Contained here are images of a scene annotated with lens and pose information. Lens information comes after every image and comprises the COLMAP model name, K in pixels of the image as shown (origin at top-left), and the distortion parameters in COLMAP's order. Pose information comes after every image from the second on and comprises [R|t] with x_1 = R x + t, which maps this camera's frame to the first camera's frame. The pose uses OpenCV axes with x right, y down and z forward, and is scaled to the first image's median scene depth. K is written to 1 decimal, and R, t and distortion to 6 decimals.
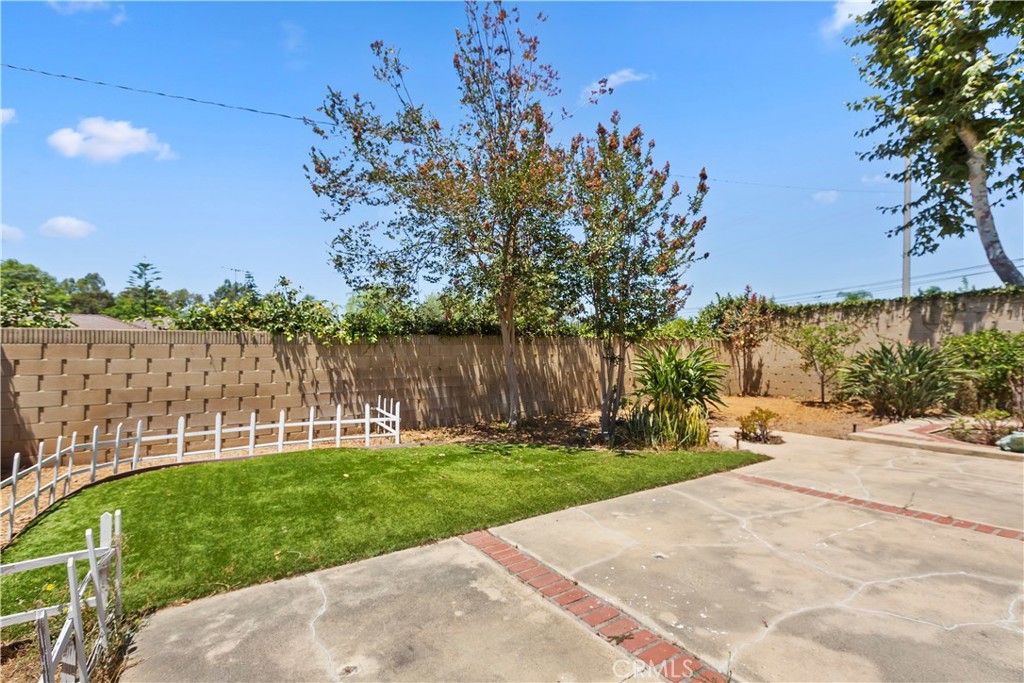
lens RADIAL K [[474.6, 0, 508.6], [0, 474.6, 343.9], [0, 0, 1]] dist [0.004203, -0.003835]
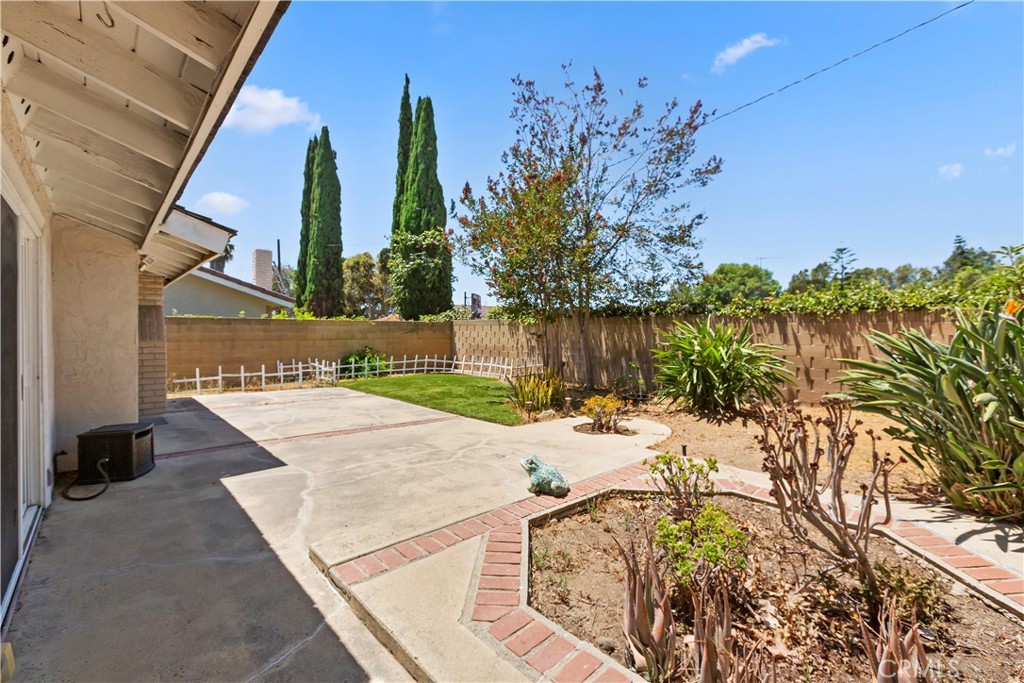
lens RADIAL K [[454.7, 0, 507.6], [0, 454.7, 335.8], [0, 0, 1]] dist [0.001985, -0.001659]
pose [[0.150982, 0.017651, -0.988379, 0.998405], [0.013076, 0.999717, 0.019851, 0.003887], [0.988450, -0.015921, 0.150709, 0.517375]]
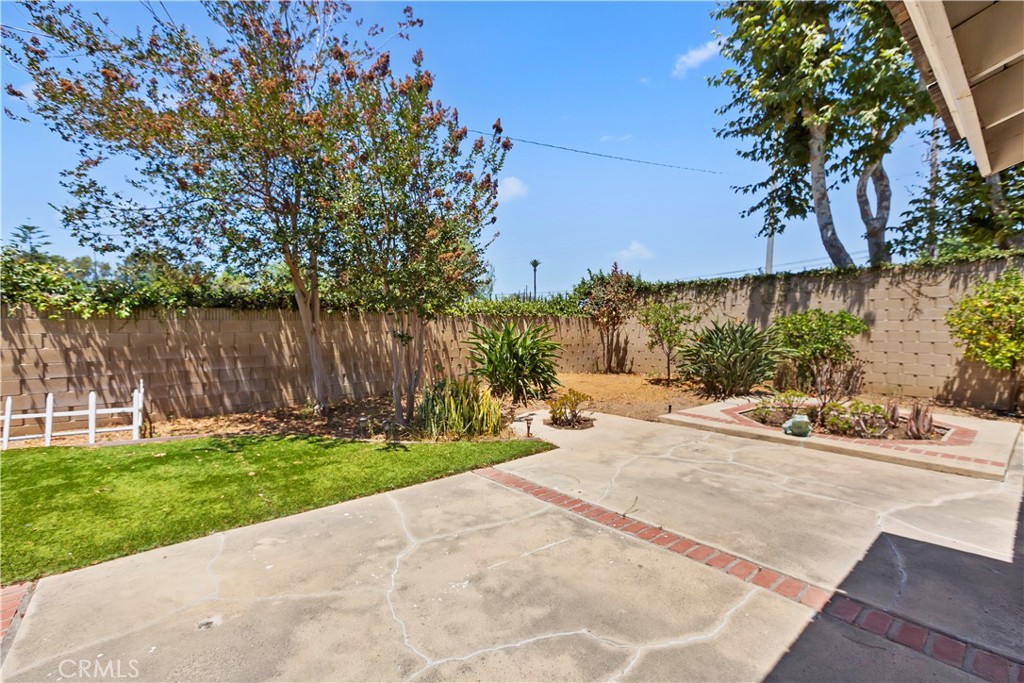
lens RADIAL K [[454.7, 0, 512.7], [0, 454.7, 346.4], [0, 0, 1]] dist [0.001985, -0.001659]
pose [[0.991792, 0.001172, 0.127855, 0.222878], [-0.008832, 0.998197, 0.059361, -0.002670], [-0.127555, -0.060003, 0.990015, 0.097254]]
